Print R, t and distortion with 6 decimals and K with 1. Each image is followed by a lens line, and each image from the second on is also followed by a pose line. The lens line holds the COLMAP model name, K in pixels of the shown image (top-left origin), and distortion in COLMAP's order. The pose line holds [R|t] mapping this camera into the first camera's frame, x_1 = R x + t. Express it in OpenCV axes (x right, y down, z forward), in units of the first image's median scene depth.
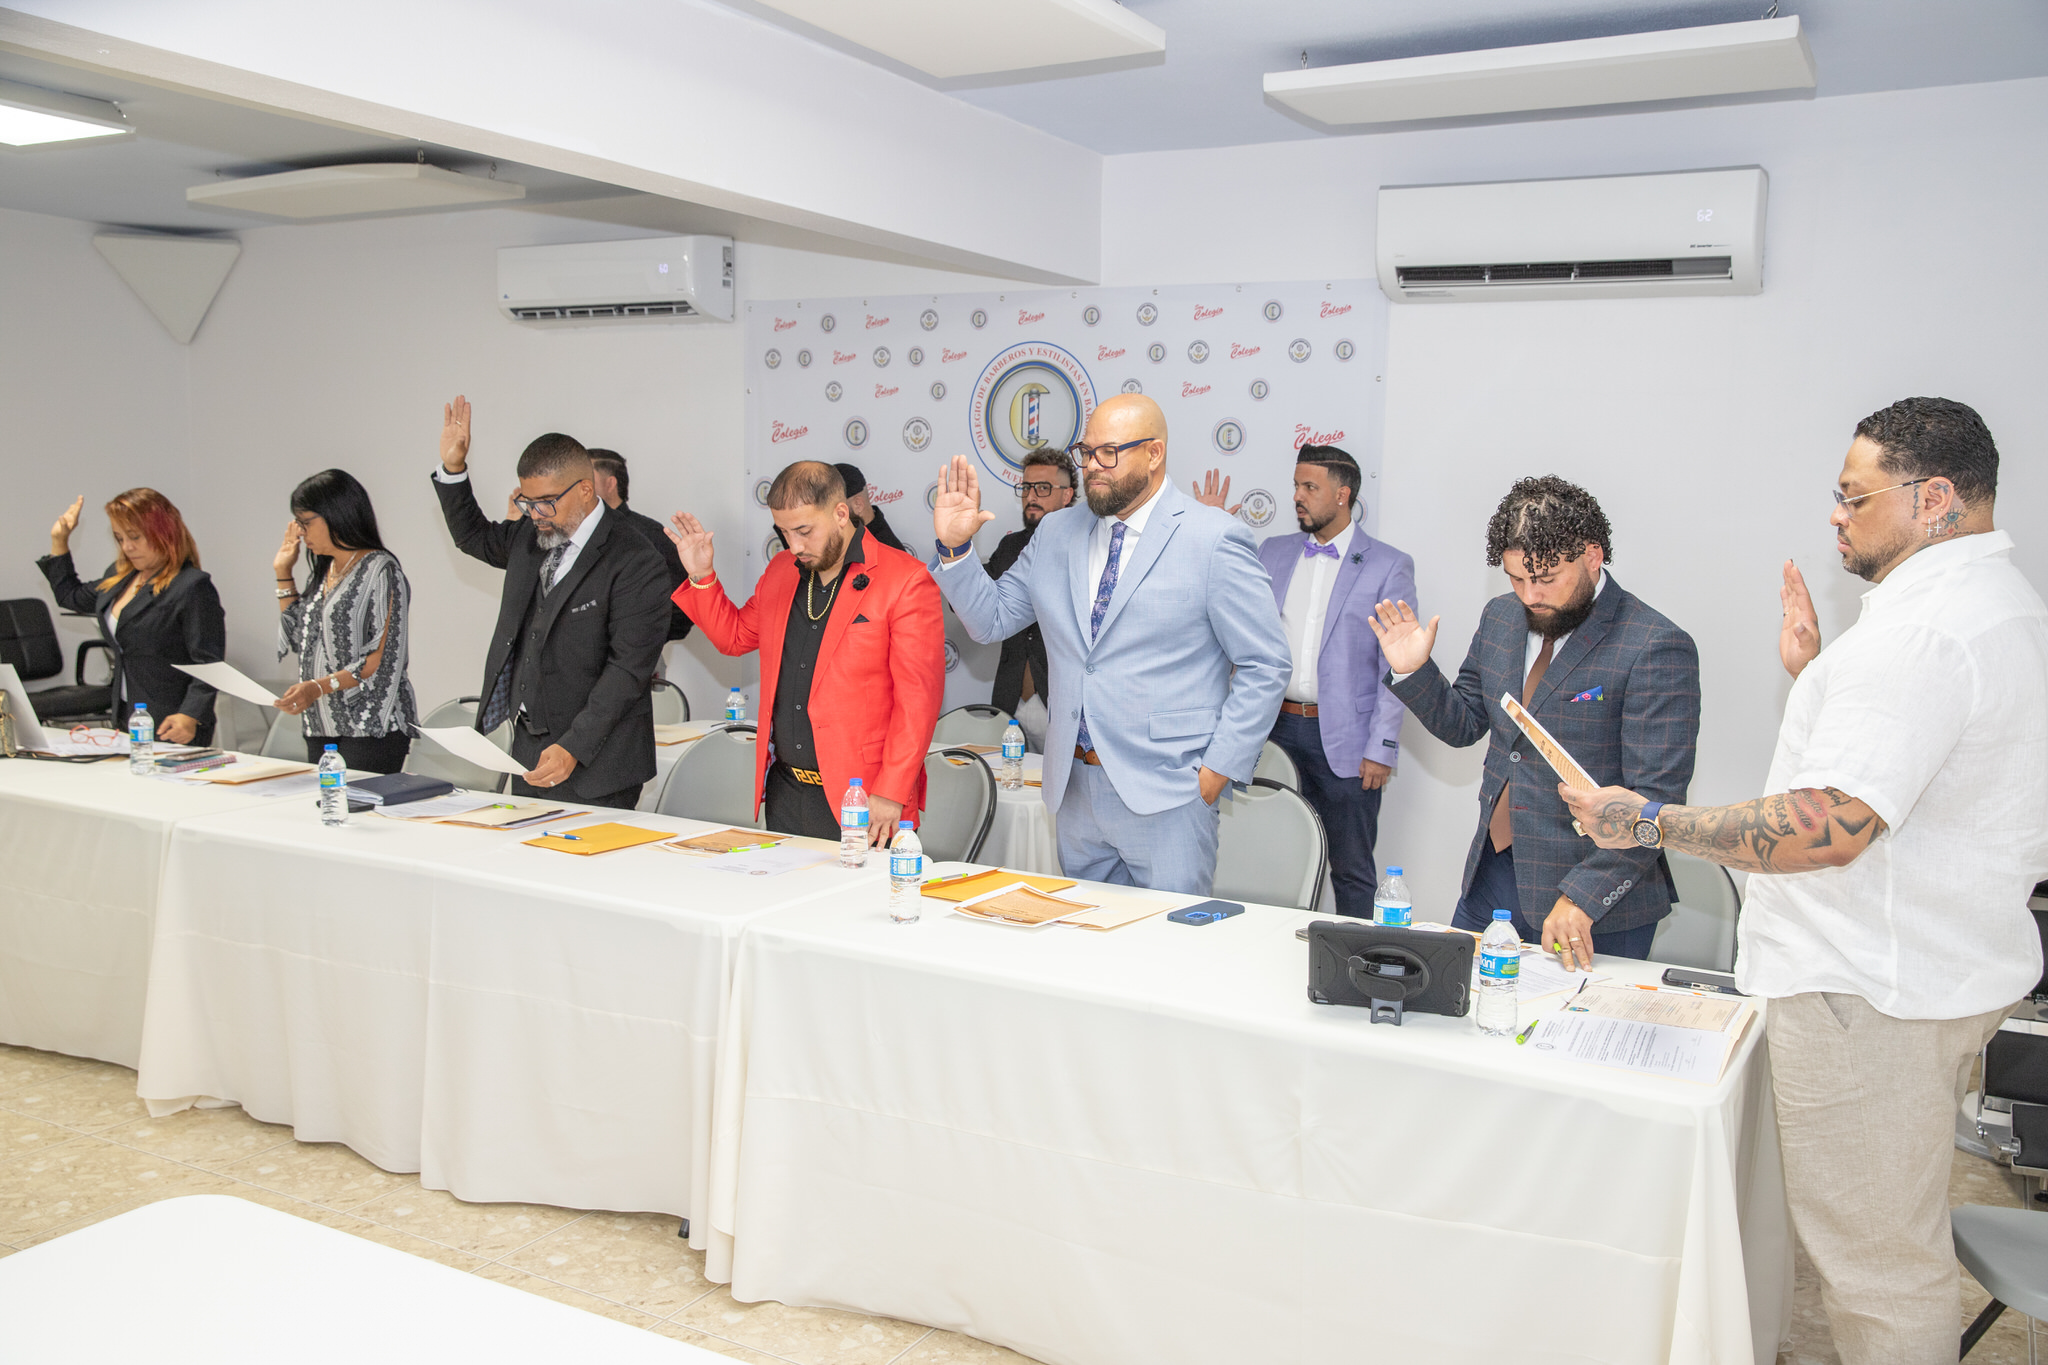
lens RADIAL K [[1699.6, 0, 1023.5], [0, 1699.6, 714.3], [0, 0, 1]] dist [-0.039424, 0.033244]
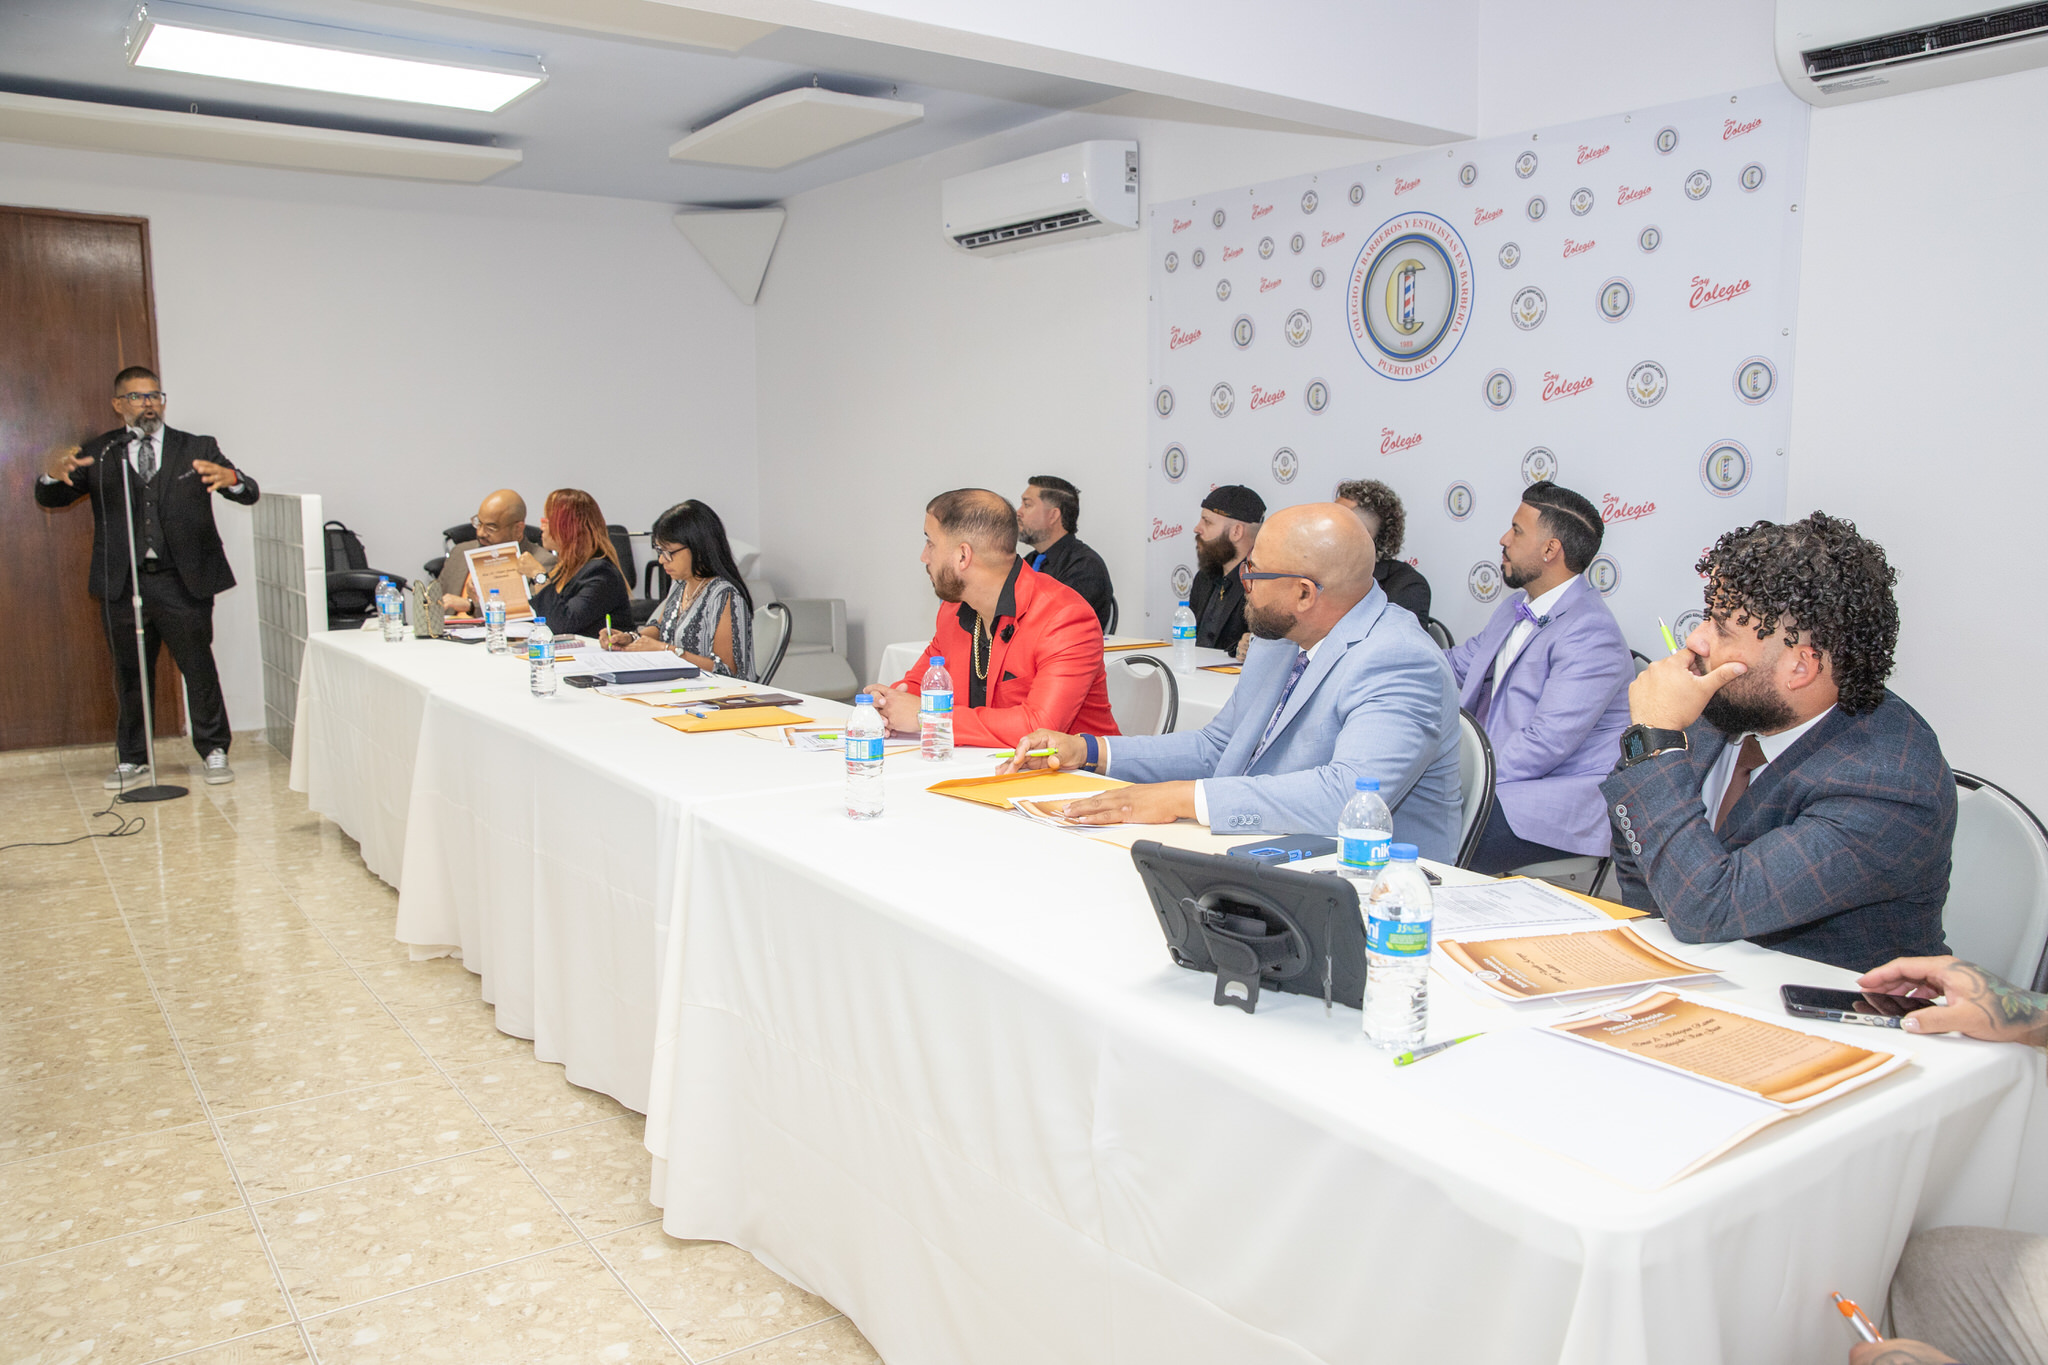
lens RADIAL K [[1562.7, 0, 1033.6], [0, 1562.7, 674.2], [0, 0, 1]] dist [-0.055560, 0.032640]
pose [[0.901219, 0.036415, -0.431832, 0.194725], [-0.037285, 0.999284, 0.006455, 0.024199], [0.431758, 0.010284, 0.901931, 0.194905]]
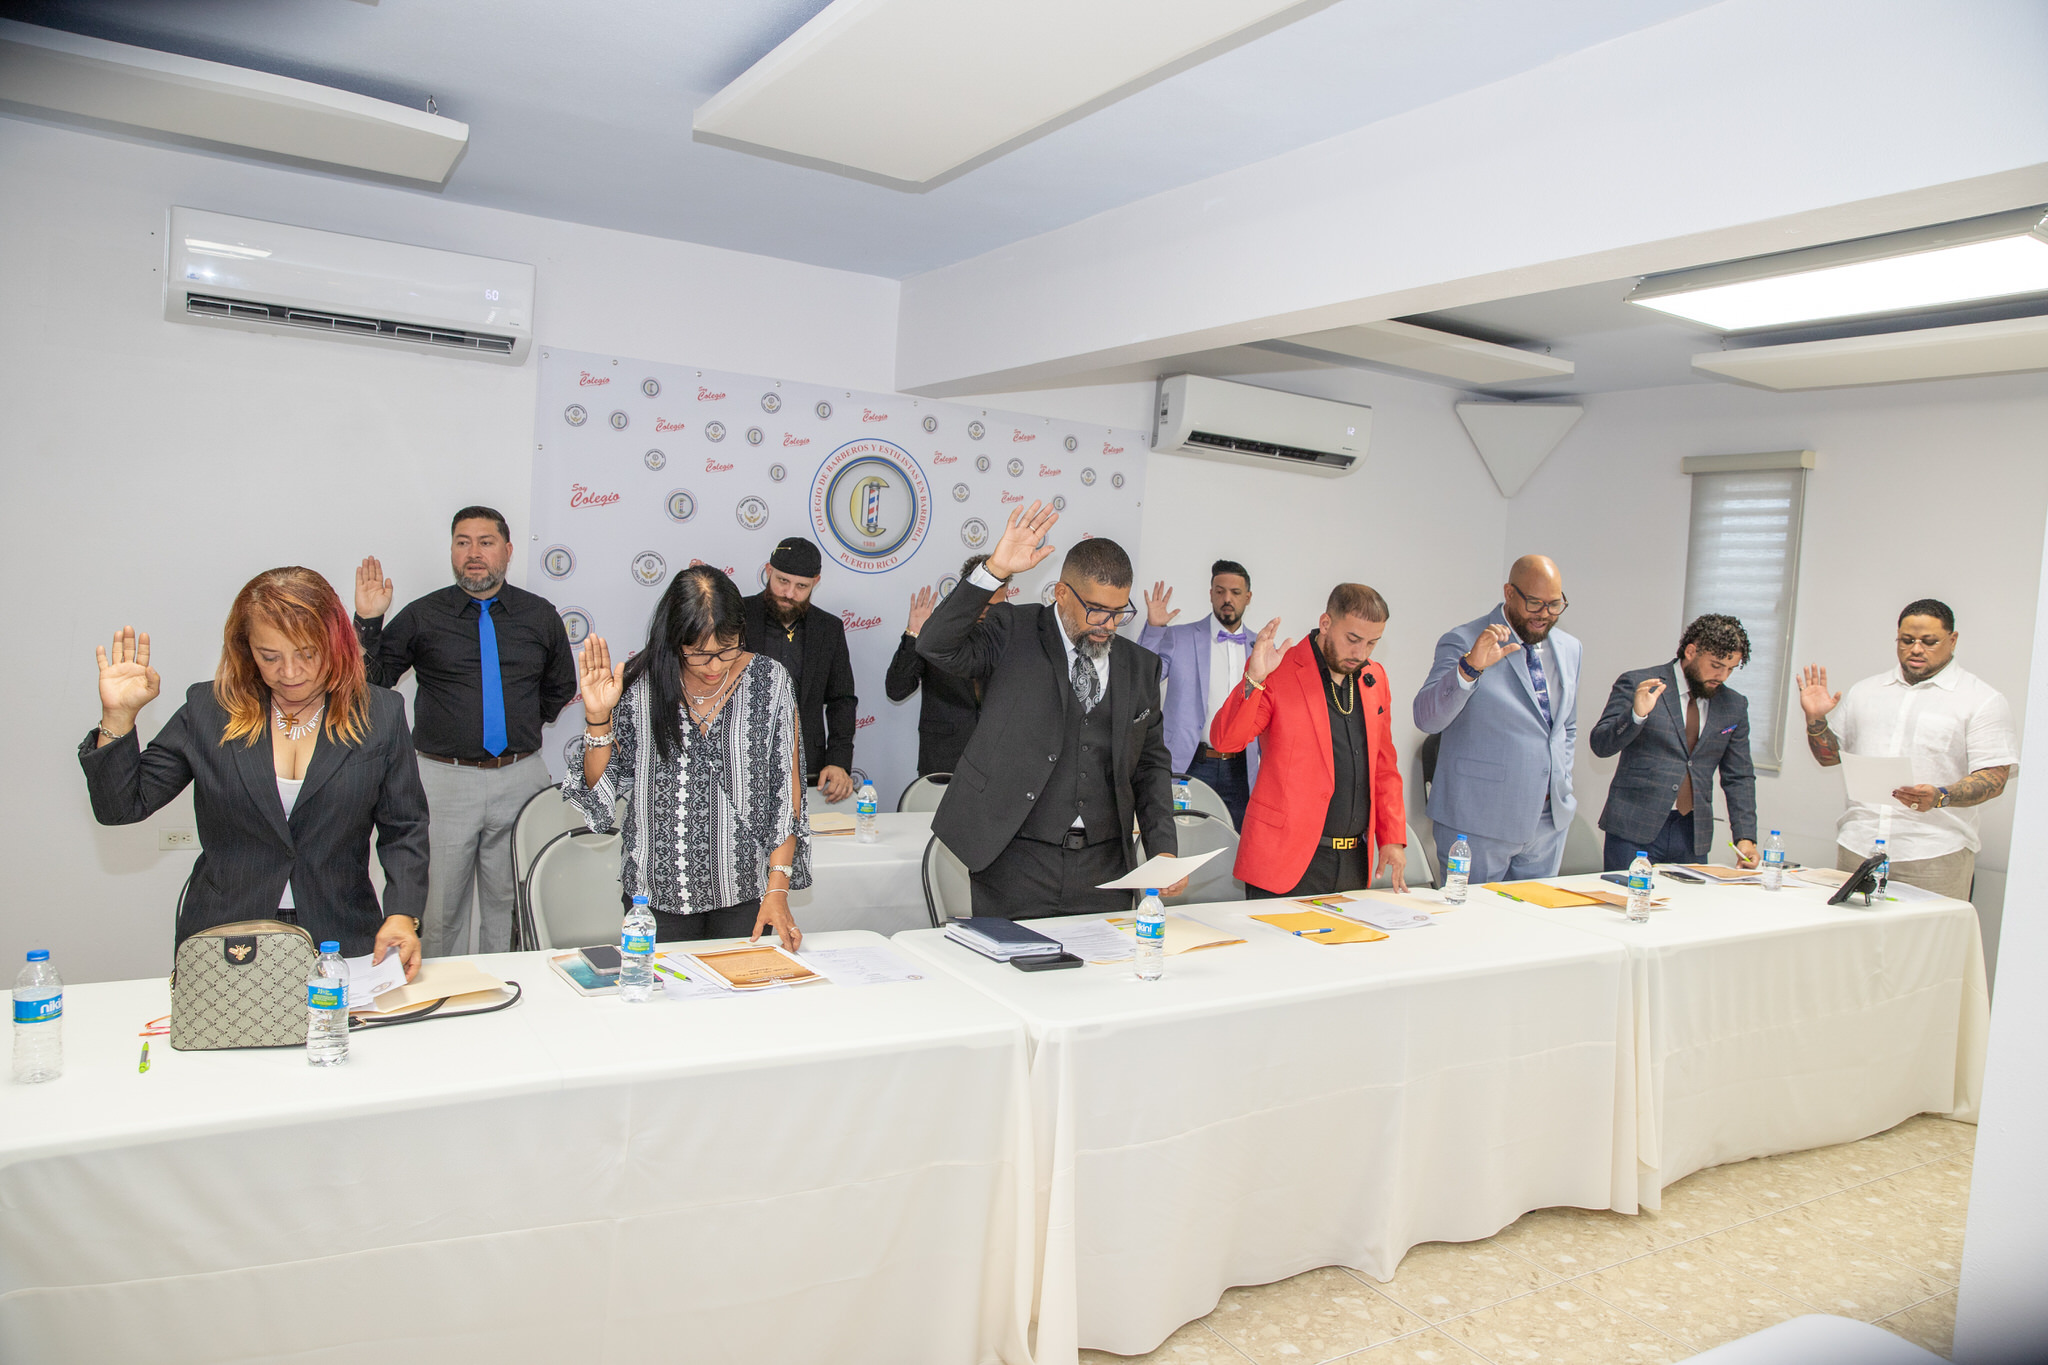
lens RADIAL K [[1416.5, 0, 1024.6], [0, 1416.5, 685.6], [0, 0, 1]] dist [-0.106416, 0.079672]
pose [[0.498294, -0.047530, 0.865704, -0.770795], [0.058101, 0.998082, 0.021356, -0.077568], [-0.865059, 0.039657, 0.500100, 0.486120]]
